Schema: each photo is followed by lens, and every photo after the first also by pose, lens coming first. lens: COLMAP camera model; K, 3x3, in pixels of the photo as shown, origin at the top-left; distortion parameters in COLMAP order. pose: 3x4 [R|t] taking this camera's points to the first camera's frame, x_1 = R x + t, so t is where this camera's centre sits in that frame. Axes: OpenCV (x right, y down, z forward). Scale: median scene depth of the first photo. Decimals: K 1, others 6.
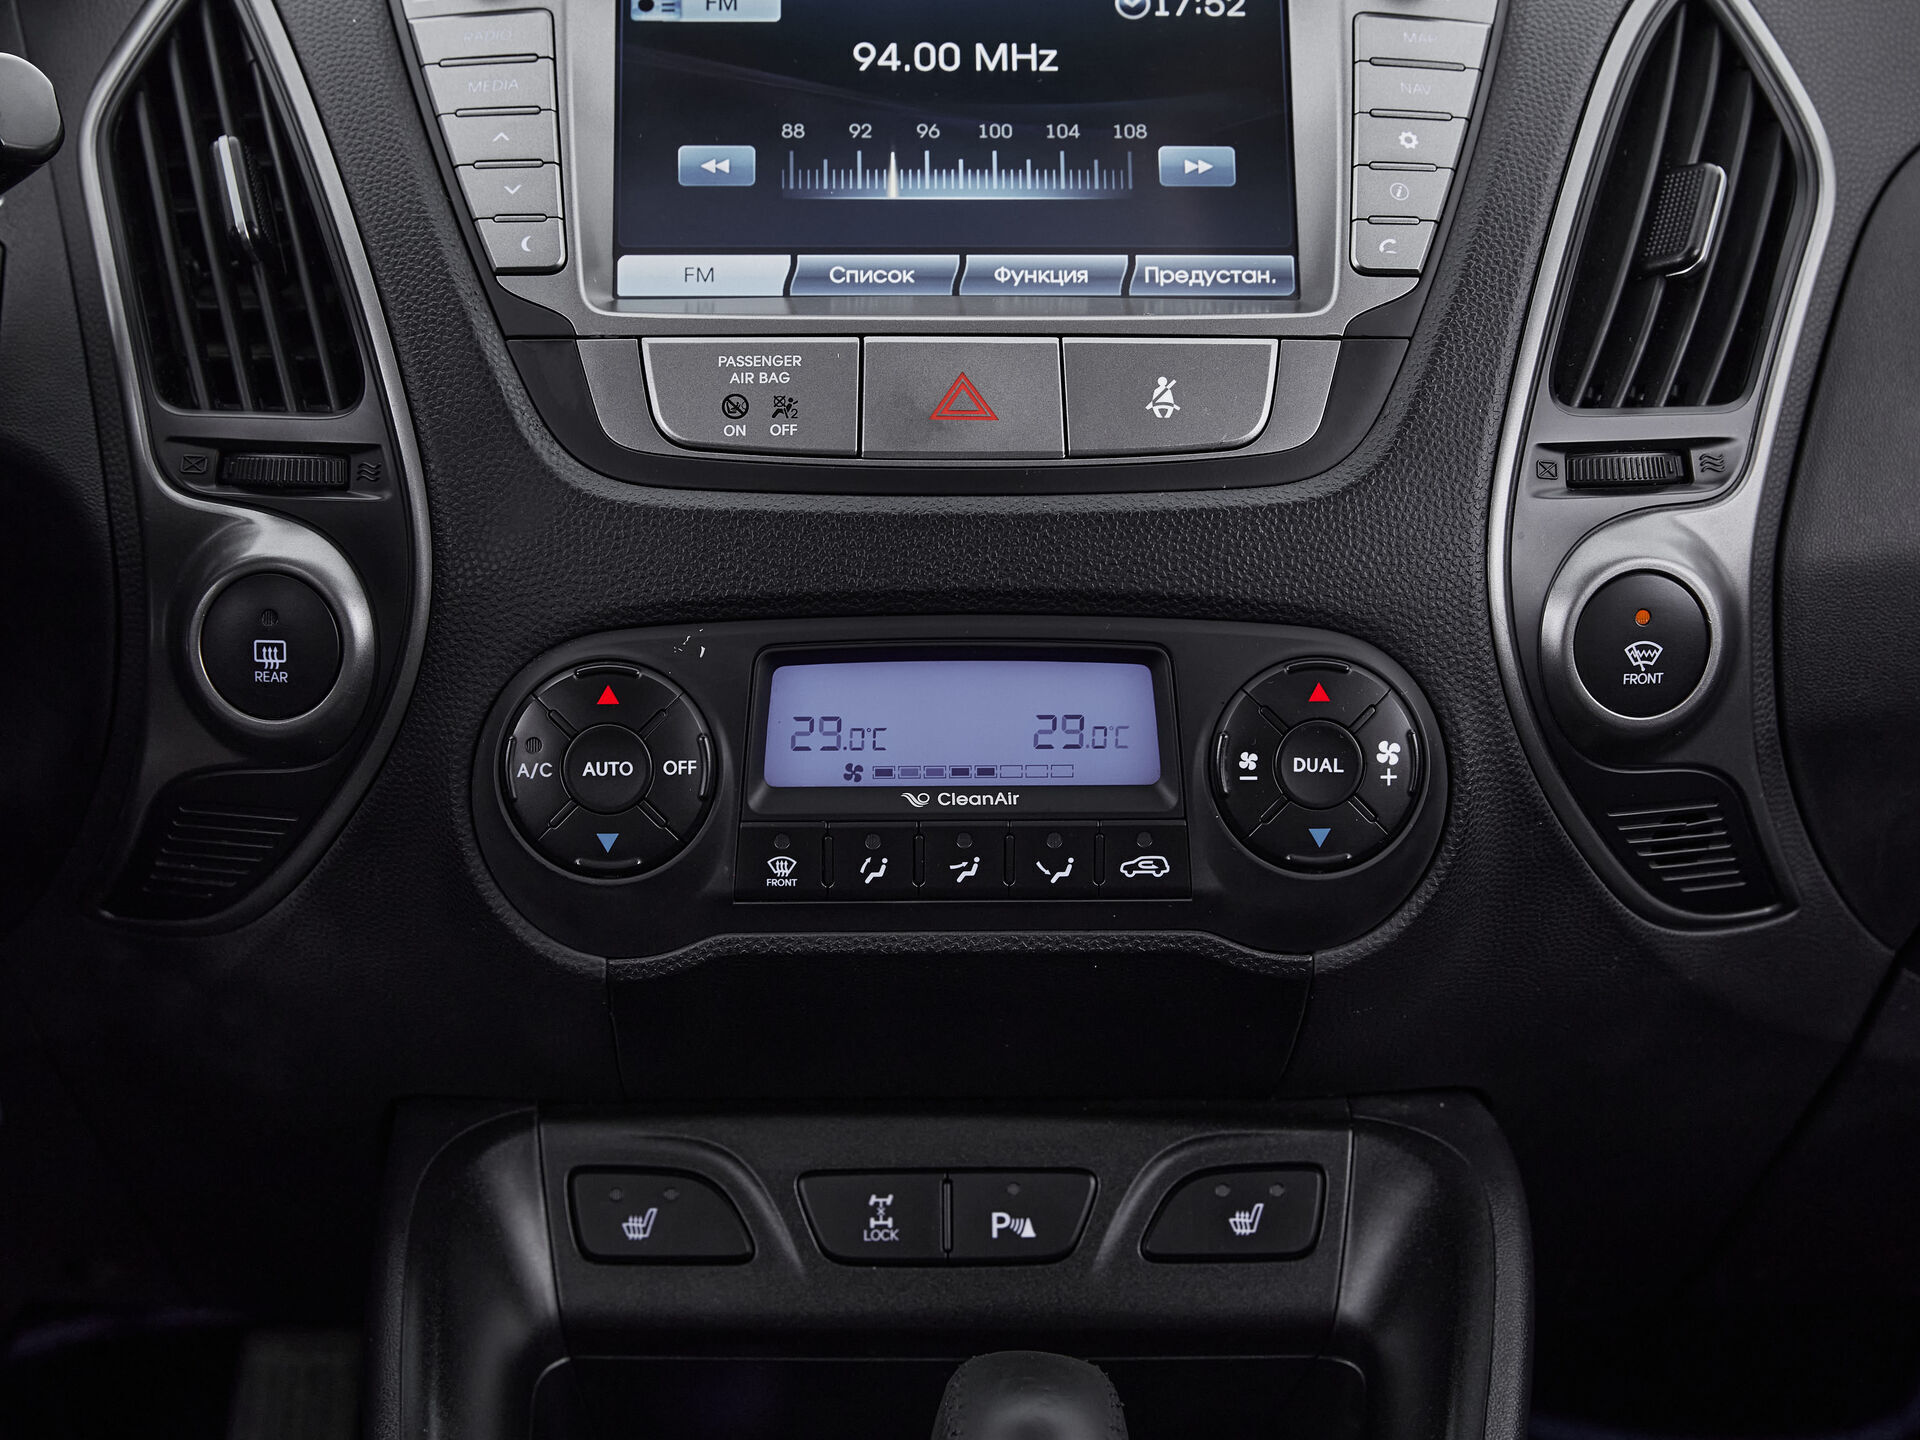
lens RADIAL K [[3903.5, 0, 929.8], [0, 3903.5, 743.3], [0, 0, 1]] dist [-0.103919, 0.000000]
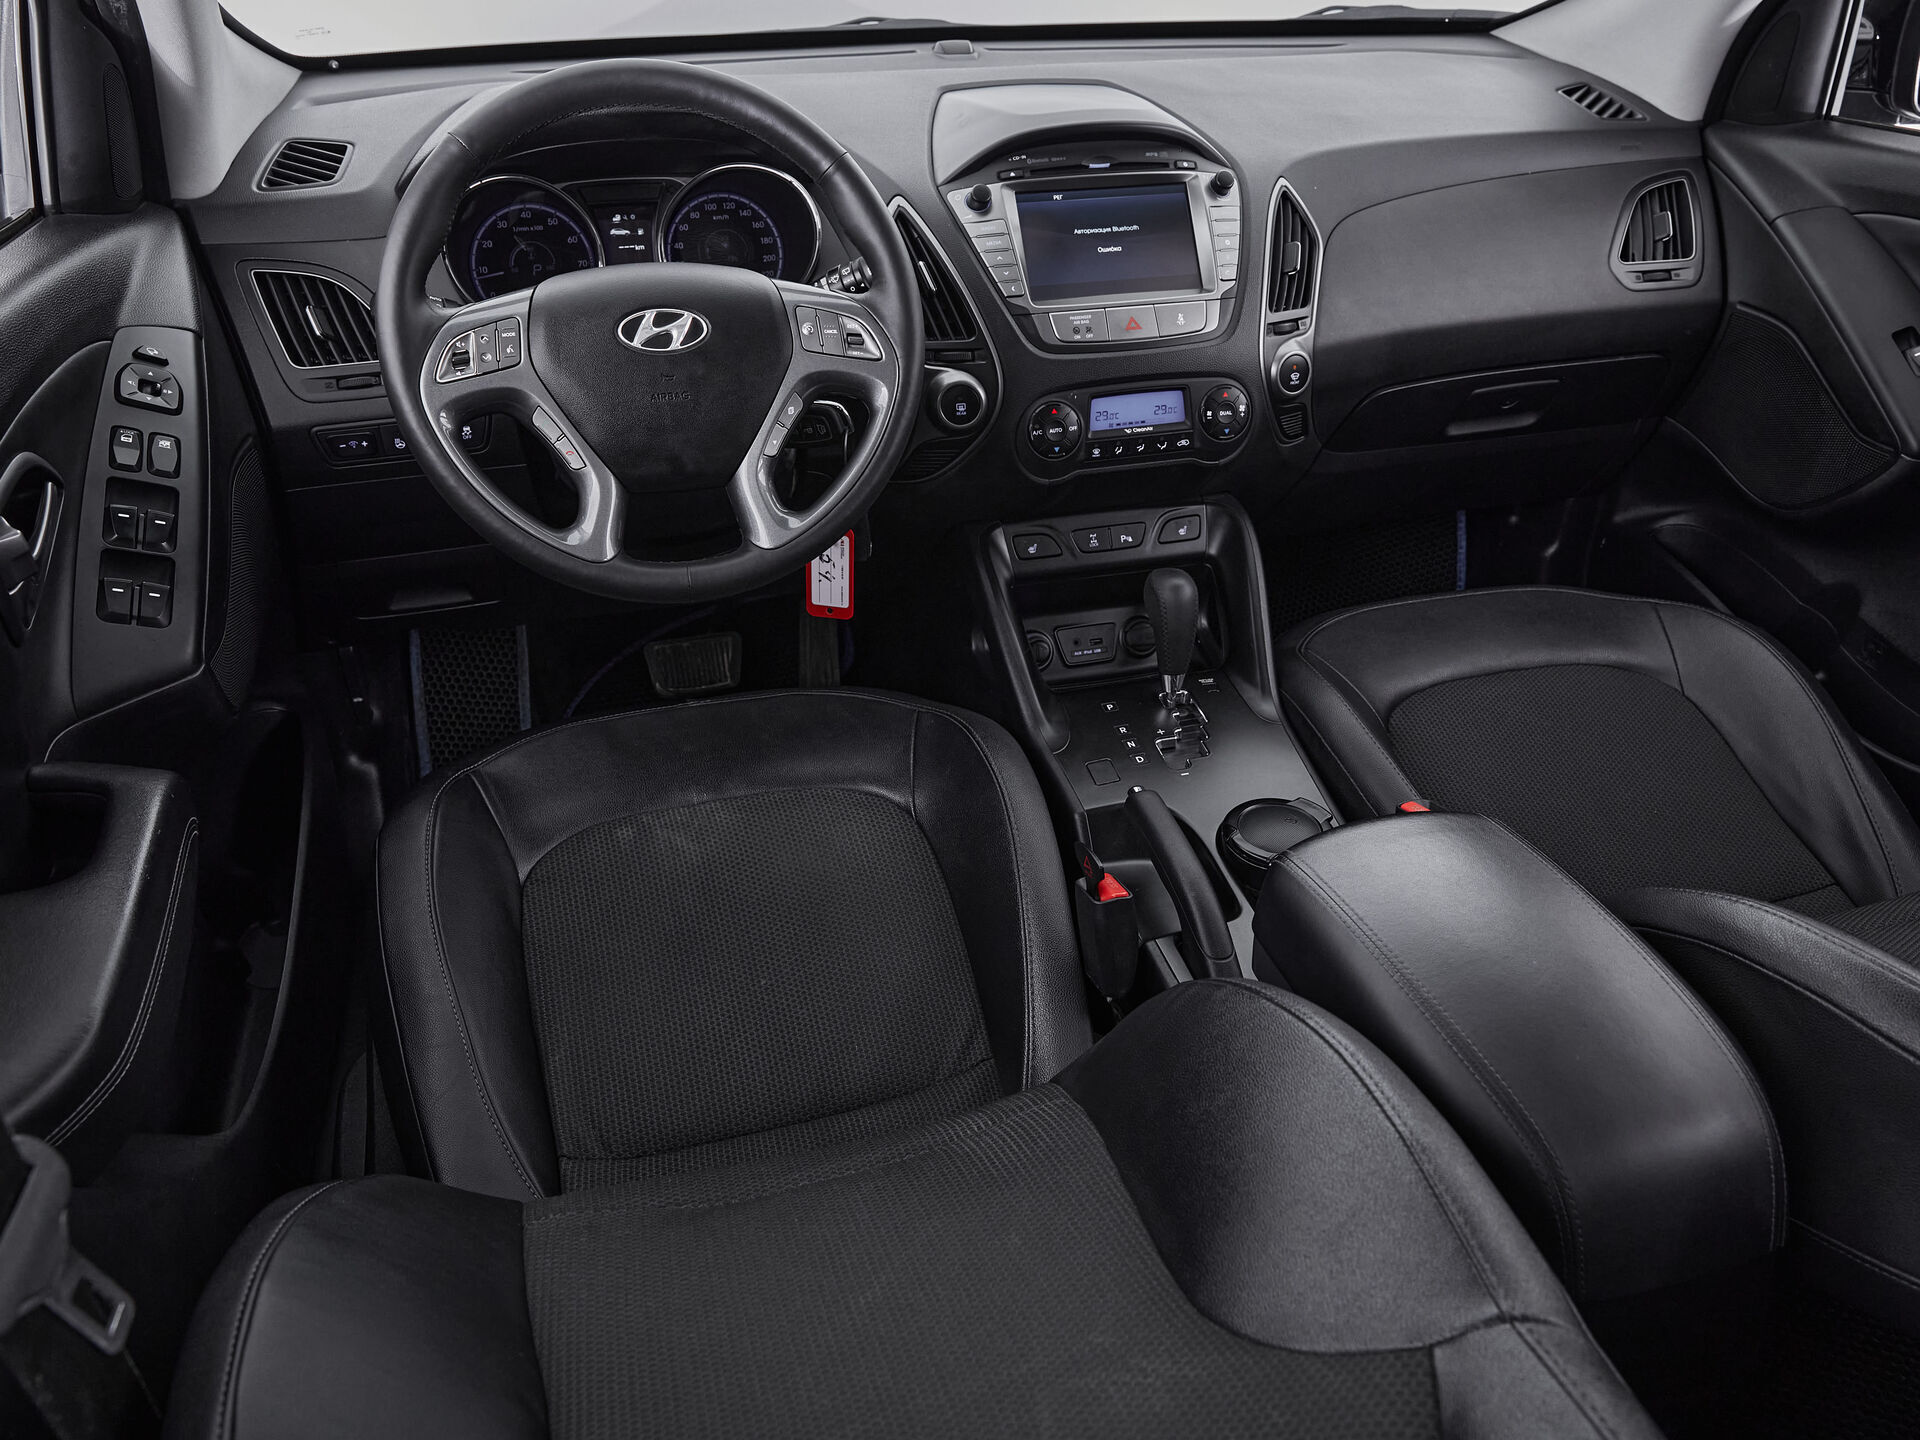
lens RADIAL K [[1454.5, 0, 973.7], [0, 1454.5, 692.0], [0, 0, 1]] dist [-0.022240, 0.012326]
pose [[0.969991, -0.129555, 0.205750, -0.468980], [0.080177, 0.969319, 0.232364, -0.079469], [-0.229541, -0.208895, 0.950618, -0.383258]]
